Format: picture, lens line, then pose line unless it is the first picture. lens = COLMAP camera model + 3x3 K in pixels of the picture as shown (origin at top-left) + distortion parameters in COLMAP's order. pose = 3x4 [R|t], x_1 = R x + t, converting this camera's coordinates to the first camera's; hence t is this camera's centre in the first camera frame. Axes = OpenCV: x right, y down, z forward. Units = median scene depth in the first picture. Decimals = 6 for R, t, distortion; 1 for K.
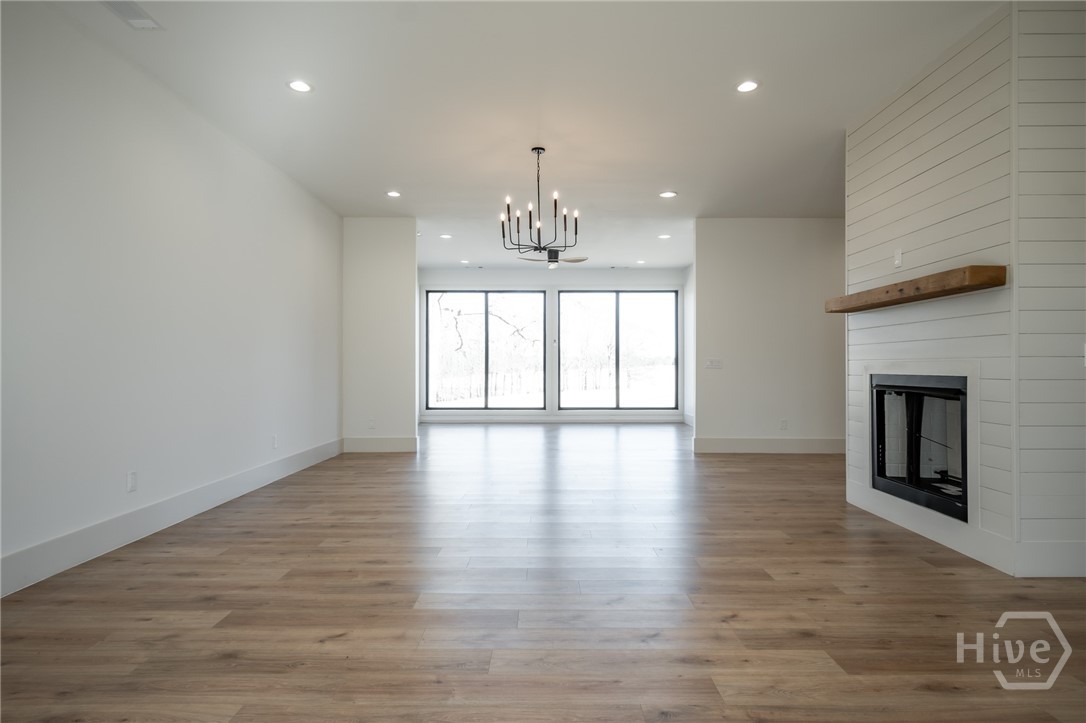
lens RADIAL K [[603.6, 0, 543.0], [0, 603.6, 361.5], [0, 0, 1]] dist [0.000938, -0.000972]
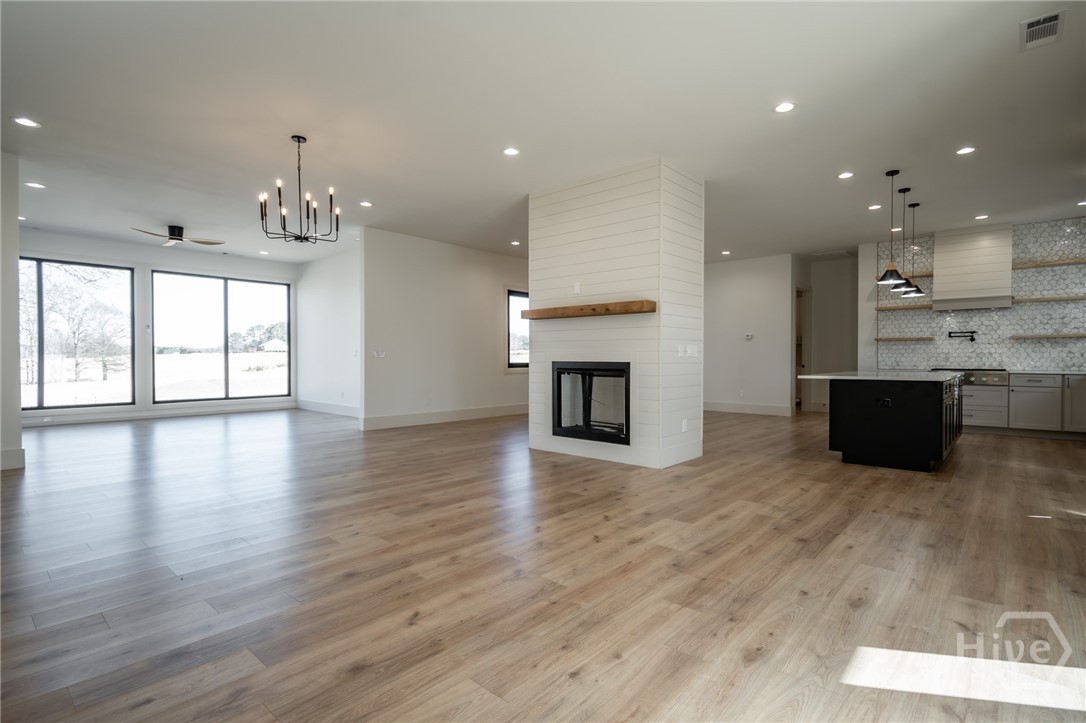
lens RADIAL K [[528.1, 0, 543.0], [0, 528.1, 361.5], [0, 0, 1]] dist [0.003700, -0.000796]
pose [[0.663728, -0.004466, 0.747961, -0.503814], [-0.009286, 0.999856, 0.014210, 0.002945], [-0.747917, -0.016377, 0.663591, 0.141248]]
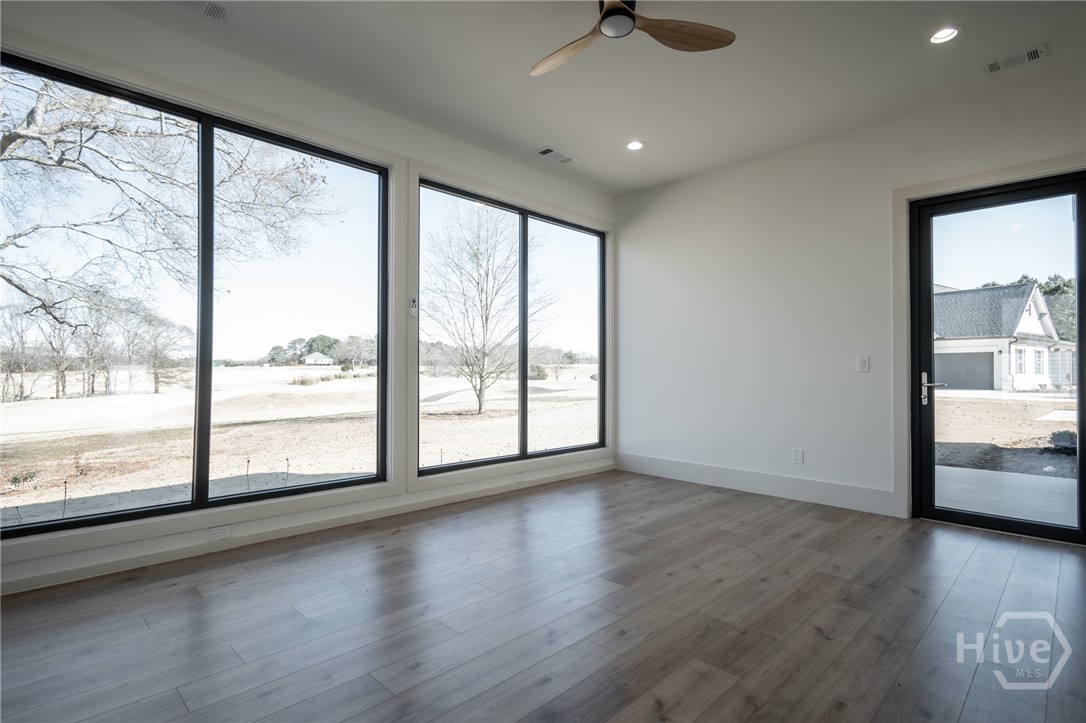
lens RADIAL K [[527.8, 0, 543.0], [0, 527.8, 361.5], [0, 0, 1]] dist [-0.000515, -0.000316]
pose [[0.702216, 0.017890, 0.711739, -0.467920], [-0.013155, 0.999840, -0.012153, 0.022674], [-0.711842, -0.000829, 0.702339, 1.981256]]
